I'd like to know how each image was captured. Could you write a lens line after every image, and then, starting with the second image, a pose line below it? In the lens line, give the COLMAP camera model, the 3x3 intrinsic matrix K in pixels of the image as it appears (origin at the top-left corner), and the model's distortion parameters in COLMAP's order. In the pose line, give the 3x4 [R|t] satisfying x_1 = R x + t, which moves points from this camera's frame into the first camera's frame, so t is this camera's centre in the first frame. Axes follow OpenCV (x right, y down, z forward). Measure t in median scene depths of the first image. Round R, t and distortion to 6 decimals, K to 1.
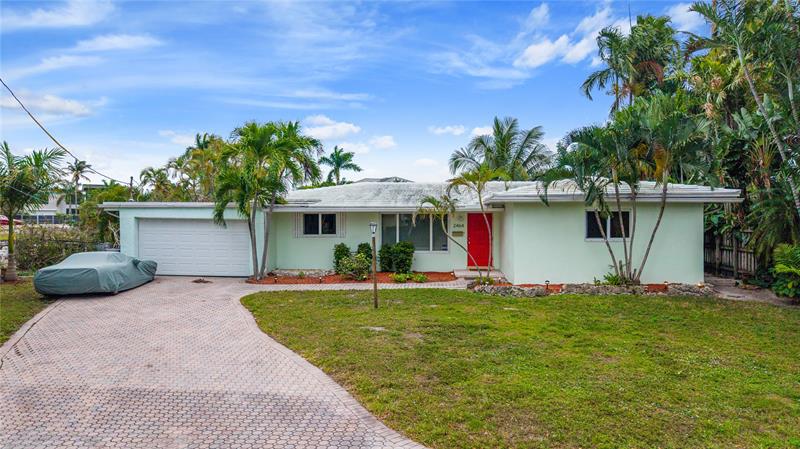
lens RADIAL K [[522.2, 0, 400.0], [0, 522.2, 224.5], [0, 0, 1]] dist [0.007842, 0.001909]
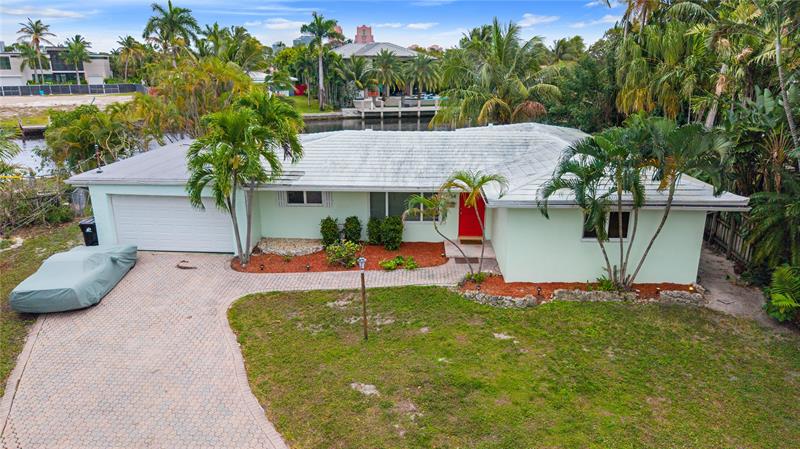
lens RADIAL K [[522.2, 0, 400.0], [0, 522.2, 224.5], [0, 0, 1]] dist [0.007842, 0.001909]
pose [[0.999713, -0.008393, 0.022446, -0.001943], [0.002123, 0.964001, 0.265889, -0.219896], [-0.023870, -0.265765, 0.963742, 0.072217]]
